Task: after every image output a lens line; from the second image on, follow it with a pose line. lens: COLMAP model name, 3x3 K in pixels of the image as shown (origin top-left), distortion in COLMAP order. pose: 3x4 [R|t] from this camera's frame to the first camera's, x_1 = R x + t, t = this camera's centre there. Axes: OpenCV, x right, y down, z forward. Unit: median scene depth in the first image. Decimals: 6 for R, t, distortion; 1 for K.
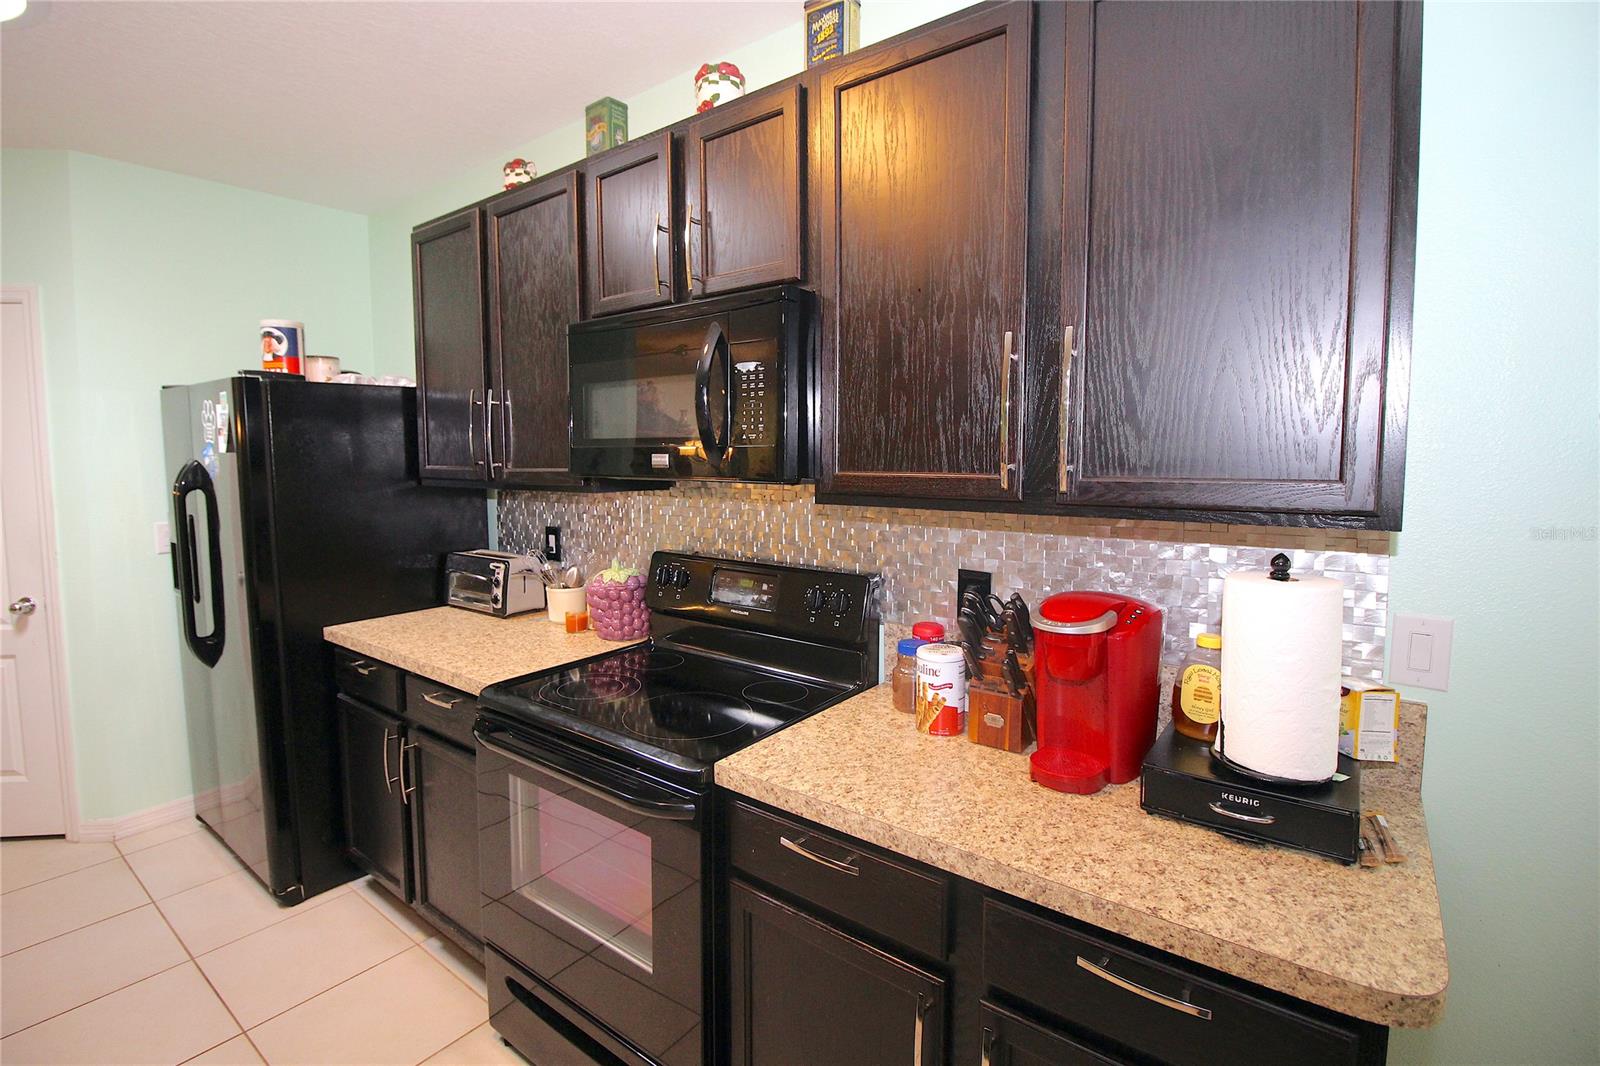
lens RADIAL K [[733.9, 0, 803.1], [0, 733.9, 504.1], [0, 0, 1]] dist [0.000164, -0.015893]
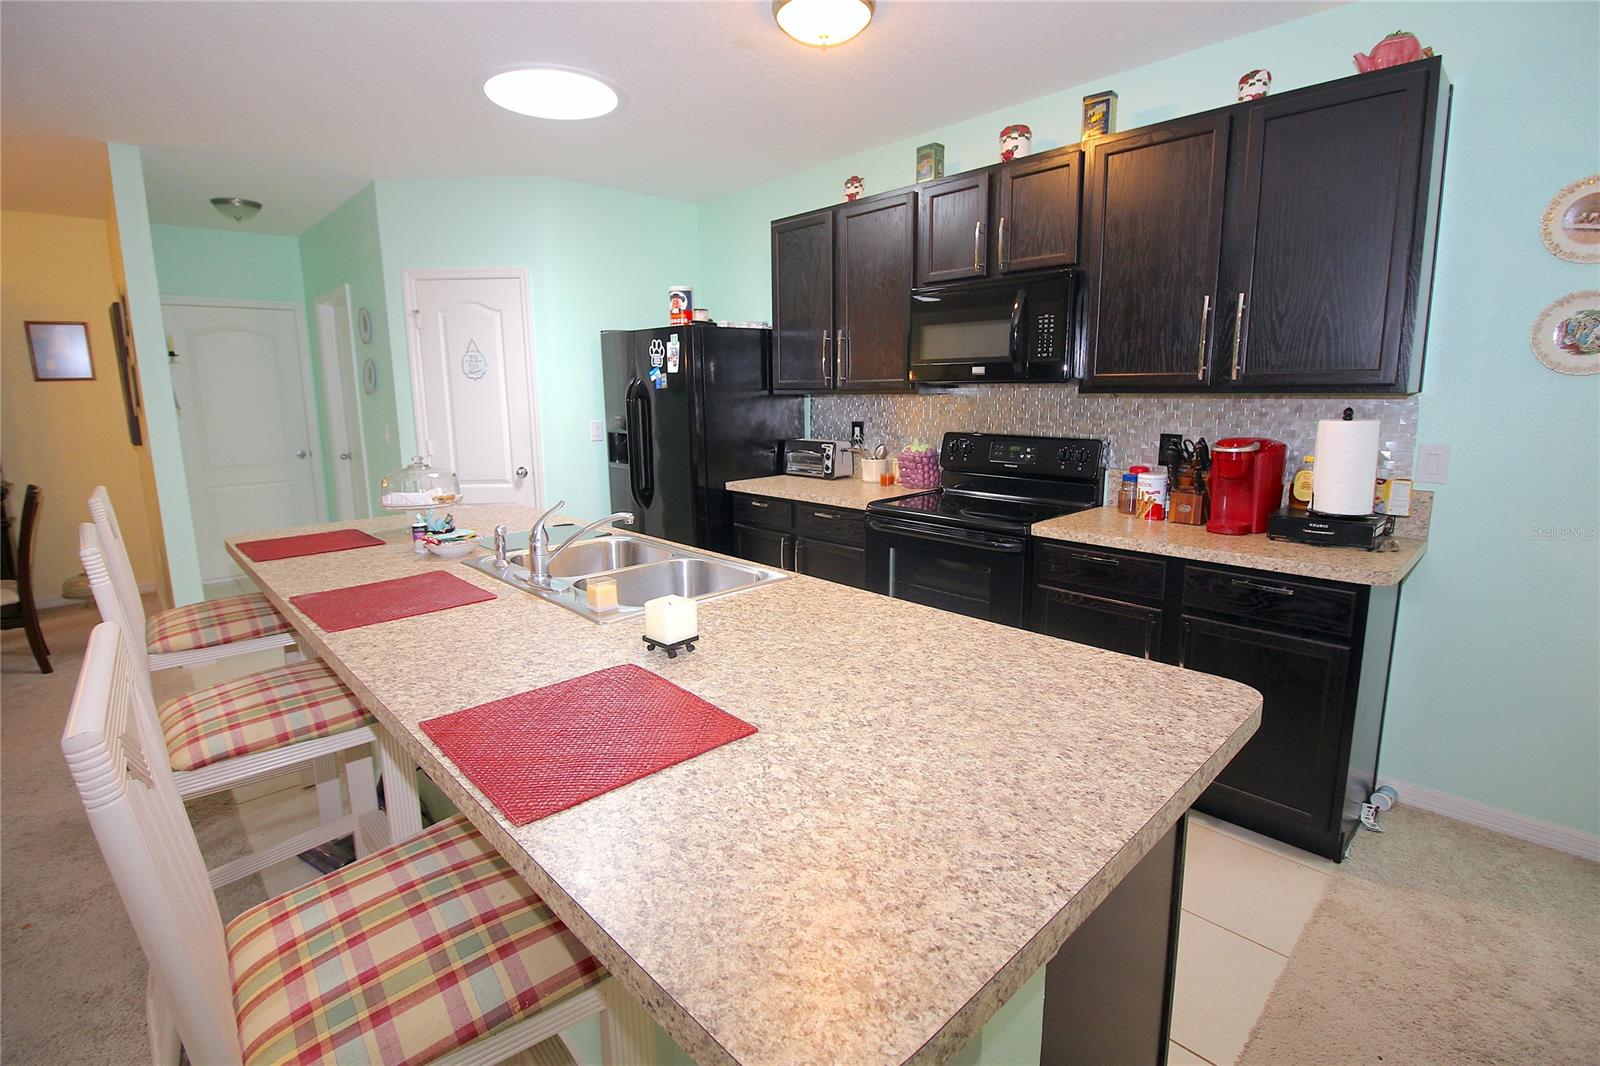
lens RADIAL K [[733.9, 0, 803.1], [0, 733.9, 504.1], [0, 0, 1]] dist [0.000164, -0.015893]
pose [[0.986675, 0.018118, -0.161691, -0.342325], [-0.003582, 0.995959, 0.089738, 0.107209], [0.162663, -0.087963, 0.982753, -0.849254]]
